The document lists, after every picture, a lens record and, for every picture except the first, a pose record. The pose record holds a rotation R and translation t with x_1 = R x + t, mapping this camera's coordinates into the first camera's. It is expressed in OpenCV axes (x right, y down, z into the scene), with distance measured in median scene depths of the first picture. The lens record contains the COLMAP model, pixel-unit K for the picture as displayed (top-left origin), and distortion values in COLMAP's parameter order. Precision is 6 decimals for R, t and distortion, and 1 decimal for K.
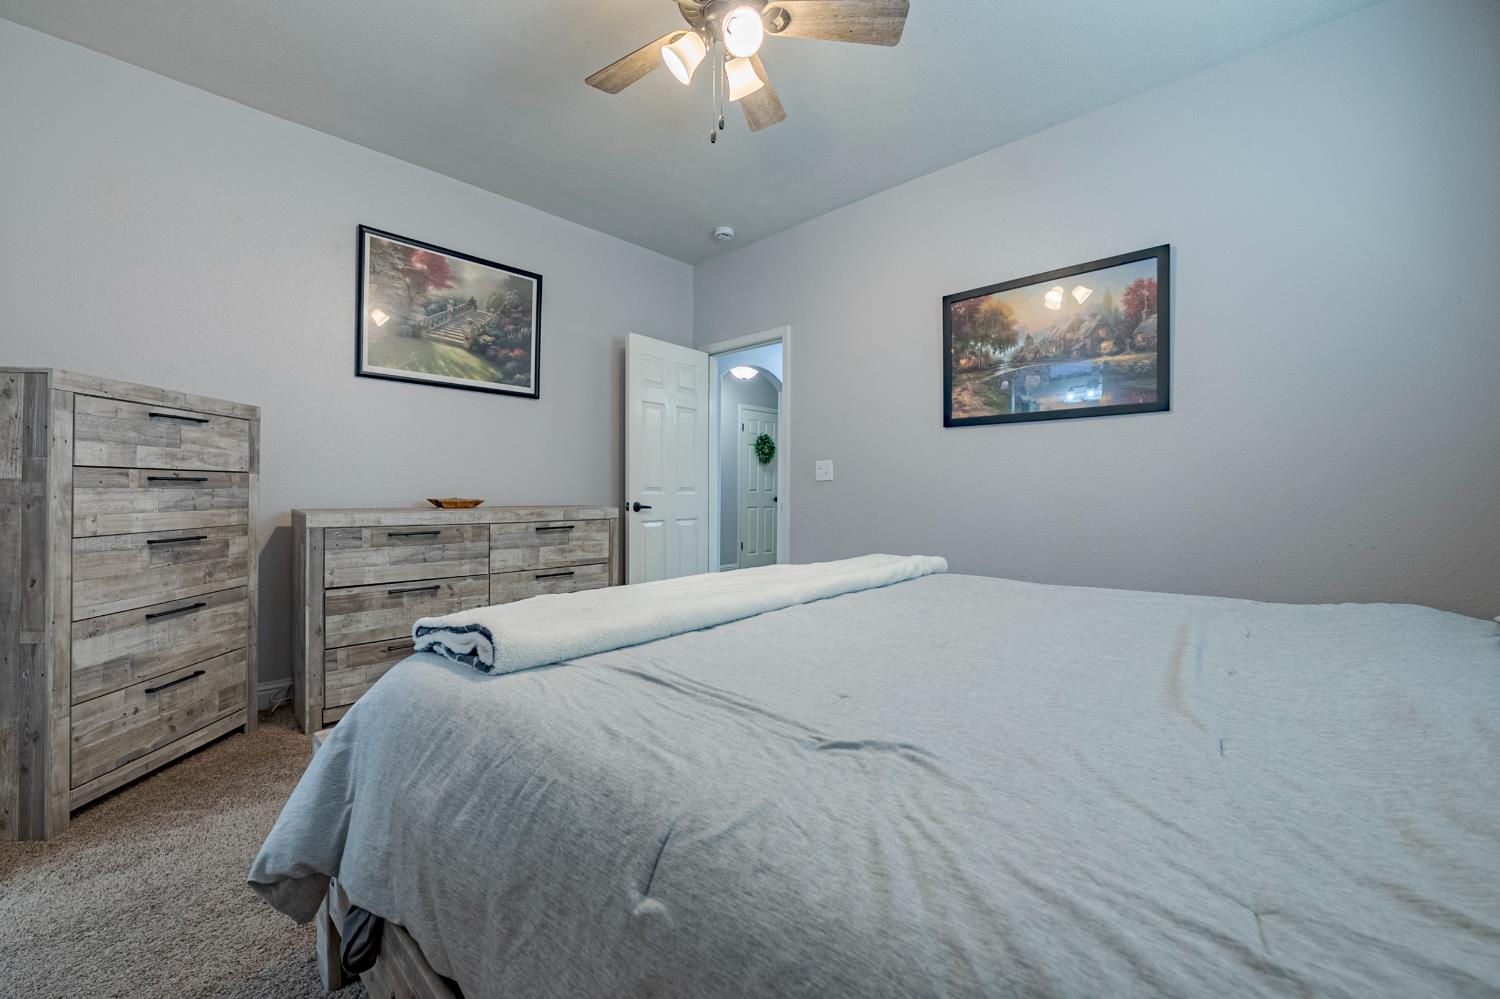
lens RADIAL K [[595.2, 0, 750.0], [0, 595.2, 499.5], [0, 0, 1]] dist [-0.012477, 0.000432]
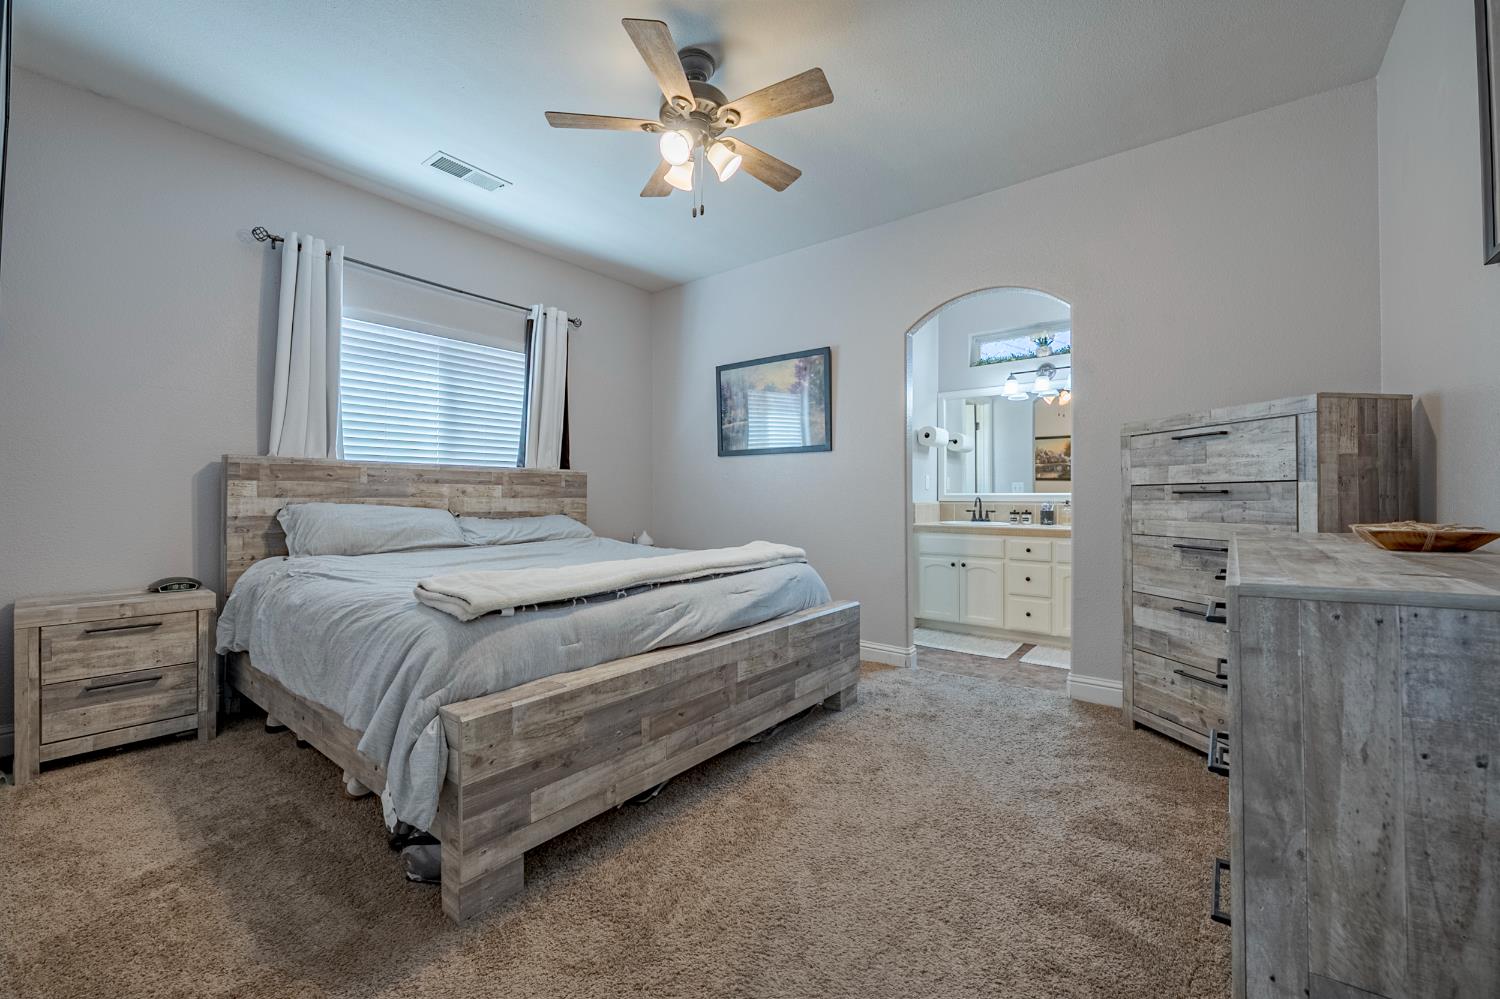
lens RADIAL K [[595.2, 0, 750.0], [0, 595.2, 499.5], [0, 0, 1]] dist [-0.012477, 0.000432]
pose [[-0.995502, -0.009703, -0.094238, -0.045474], [-0.011226, 0.999814, 0.015652, -0.029378], [0.094069, 0.016640, -0.995427, 2.057078]]
